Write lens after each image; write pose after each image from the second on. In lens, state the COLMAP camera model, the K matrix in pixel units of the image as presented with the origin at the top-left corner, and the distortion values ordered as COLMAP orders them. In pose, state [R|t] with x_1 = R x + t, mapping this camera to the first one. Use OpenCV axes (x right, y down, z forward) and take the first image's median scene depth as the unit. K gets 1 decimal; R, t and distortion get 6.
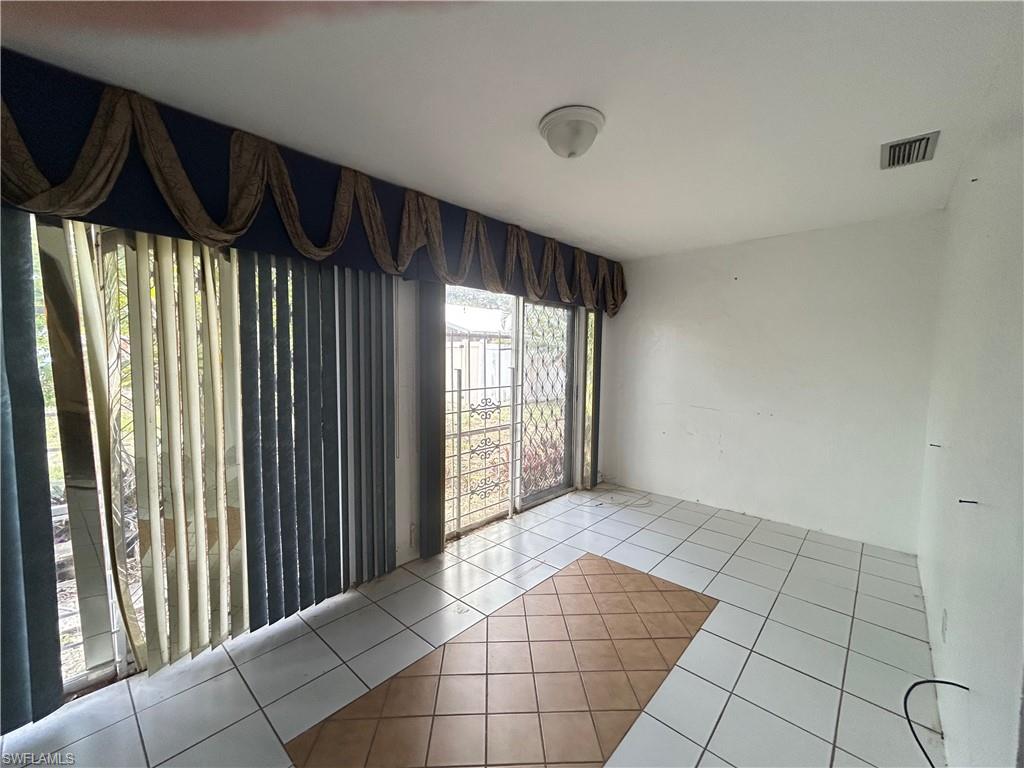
lens RADIAL K [[417.2, 0, 511.2], [0, 417.2, 383.8], [0, 0, 1]] dist [-0.000141, 0.000713]
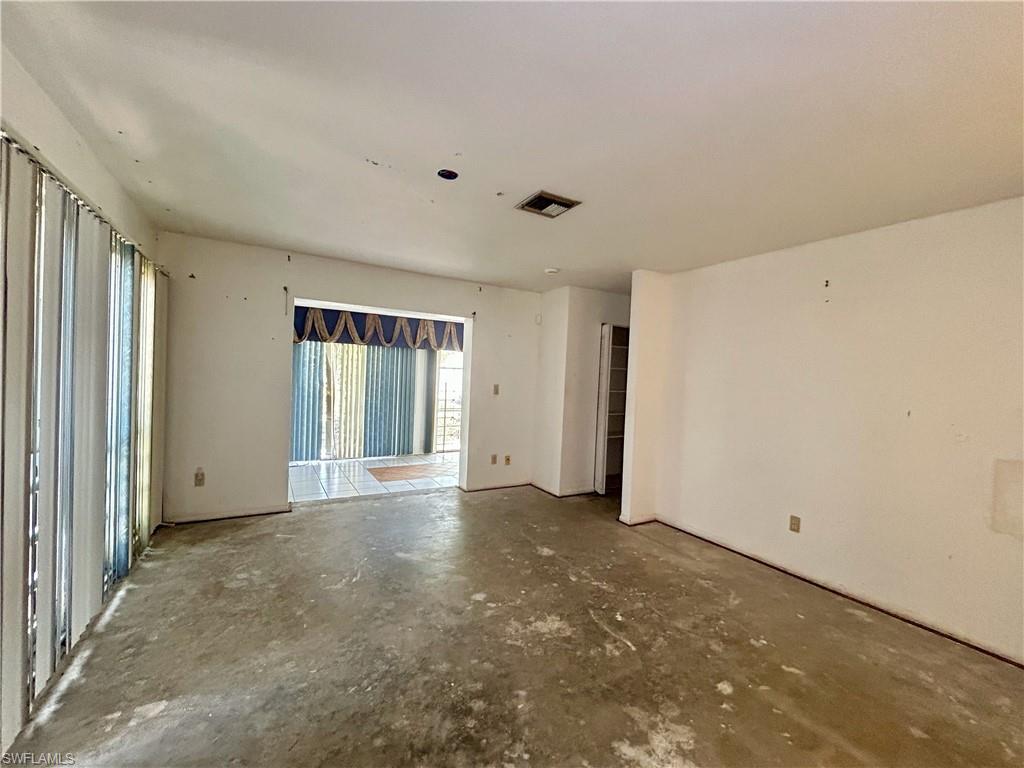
lens RADIAL K [[417.2, 0, 512.3], [0, 417.2, 384.1], [0, 0, 1]] dist [-0.000141, 0.000713]
pose [[0.950521, 0.037966, -0.308333, 1.465764], [-0.055382, 0.997314, -0.047927, 0.101822], [0.305685, 0.062631, 0.950071, -1.777476]]
